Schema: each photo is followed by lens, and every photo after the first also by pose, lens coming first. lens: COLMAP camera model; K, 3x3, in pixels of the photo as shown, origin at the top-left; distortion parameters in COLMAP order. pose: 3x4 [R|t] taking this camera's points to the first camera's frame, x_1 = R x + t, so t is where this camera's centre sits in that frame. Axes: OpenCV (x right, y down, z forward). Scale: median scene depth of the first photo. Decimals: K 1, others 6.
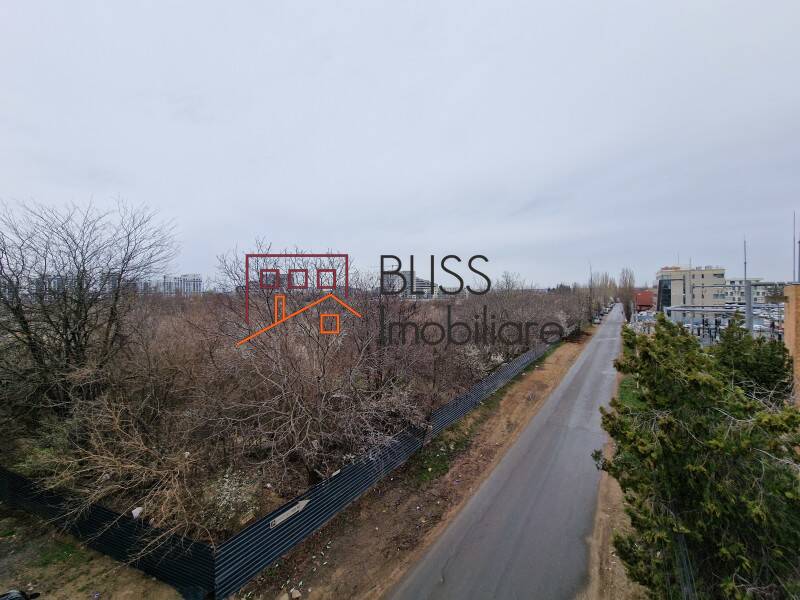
lens RADIAL K [[320.8, 0, 398.4], [0, 320.8, 296.7], [0, 0, 1]] dist [0.000641, -0.000360]
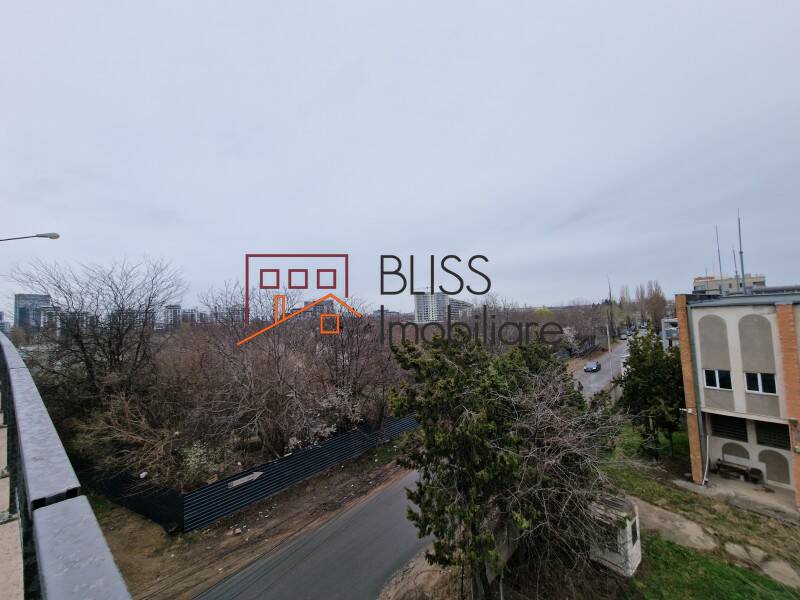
lens RADIAL K [[320.8, 0, 400.8], [0, 320.8, 296.9], [0, 0, 1]] dist [0.000641, -0.000360]
pose [[0.992881, -0.041889, -0.111501, 0.413829], [0.034166, 0.996941, -0.070296, 0.015704], [0.114105, 0.065986, 0.991275, -0.268790]]
